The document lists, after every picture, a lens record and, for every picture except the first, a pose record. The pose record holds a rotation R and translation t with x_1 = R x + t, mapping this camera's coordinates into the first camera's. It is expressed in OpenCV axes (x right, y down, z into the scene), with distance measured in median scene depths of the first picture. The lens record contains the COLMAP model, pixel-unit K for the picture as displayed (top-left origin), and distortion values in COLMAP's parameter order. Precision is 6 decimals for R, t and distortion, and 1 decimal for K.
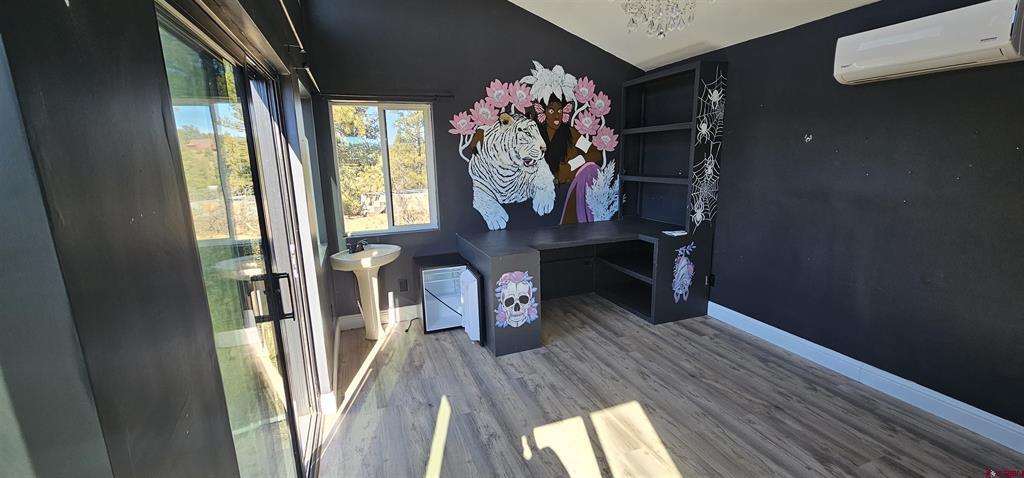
lens RADIAL K [[418.7, 0, 515.0], [0, 418.7, 245.2], [0, 0, 1]] dist [0.000750, 0.000128]
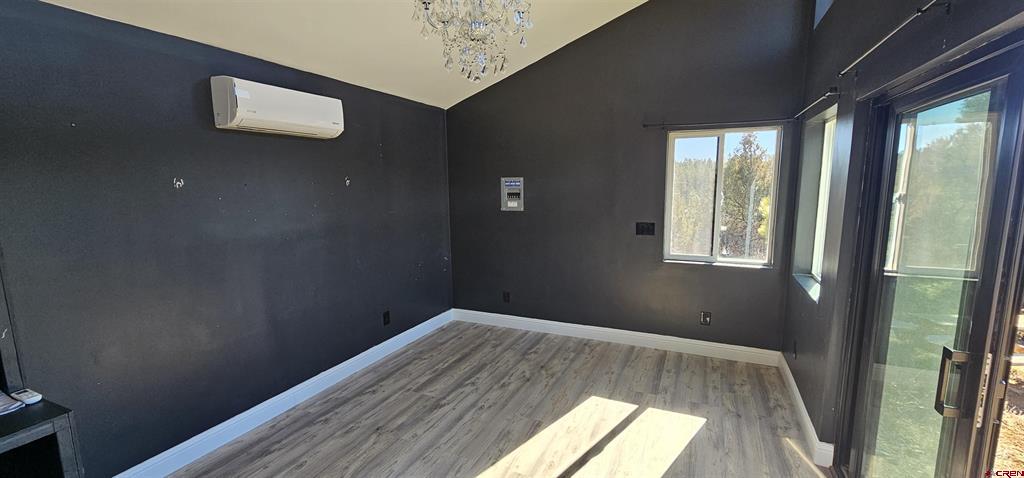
lens RADIAL K [[418.7, 0, 515.0], [0, 418.7, 245.2], [0, 0, 1]] dist [0.000750, 0.000128]
pose [[-0.707123, -0.078911, 0.702673, -0.209636], [0.168155, 0.946477, 0.275510, -0.182359], [-0.686805, 0.312977, -0.656007, 0.801252]]
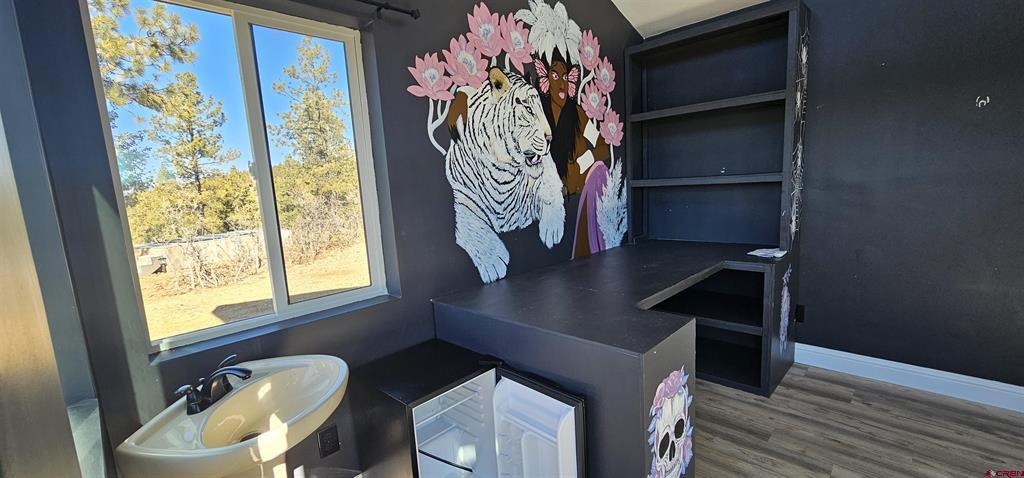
lens RADIAL K [[418.7, 0, 515.0], [0, 418.7, 245.2], [0, 0, 1]] dist [0.000750, 0.000128]
pose [[0.905411, -0.091937, 0.414462, -0.244279], [0.123715, 0.991036, -0.050426, -0.053135], [-0.406111, 0.096931, 0.908668, 0.499235]]
